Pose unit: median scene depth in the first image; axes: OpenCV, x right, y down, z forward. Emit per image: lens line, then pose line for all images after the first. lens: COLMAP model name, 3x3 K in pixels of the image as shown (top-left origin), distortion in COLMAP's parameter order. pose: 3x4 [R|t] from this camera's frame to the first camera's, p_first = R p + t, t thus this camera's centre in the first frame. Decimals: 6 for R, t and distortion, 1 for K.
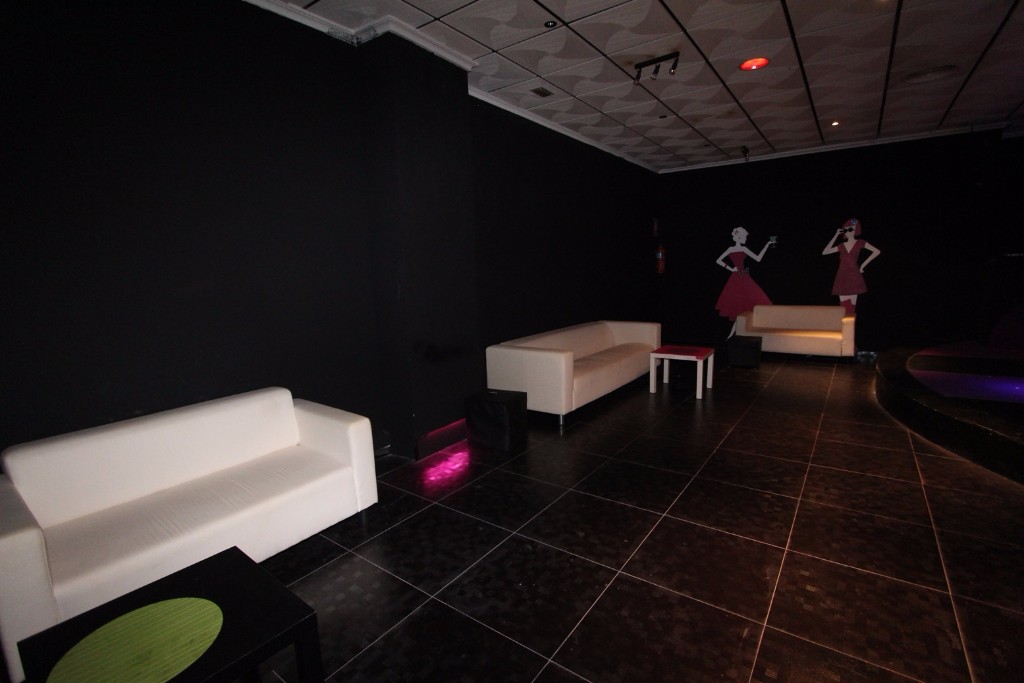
lens RADIAL K [[473.8, 0, 524.3], [0, 473.8, 363.8], [0, 0, 1]] dist [-0.002148, 0.000453]
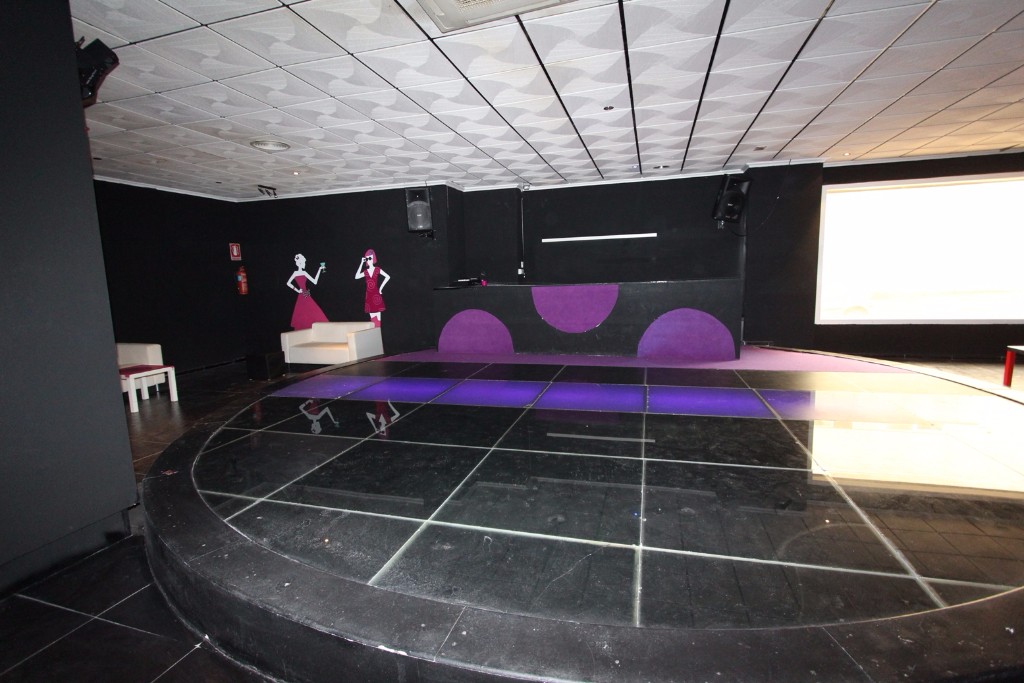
lens RADIAL K [[473.8, 0, 516.2], [0, 473.8, 344.9], [0, 0, 1]] dist [-0.002148, 0.000453]
pose [[0.964212, -0.034441, 0.262888, 0.657104], [0.051749, 0.996904, -0.059198, 0.022995], [-0.260035, 0.070684, 0.963009, -0.216301]]
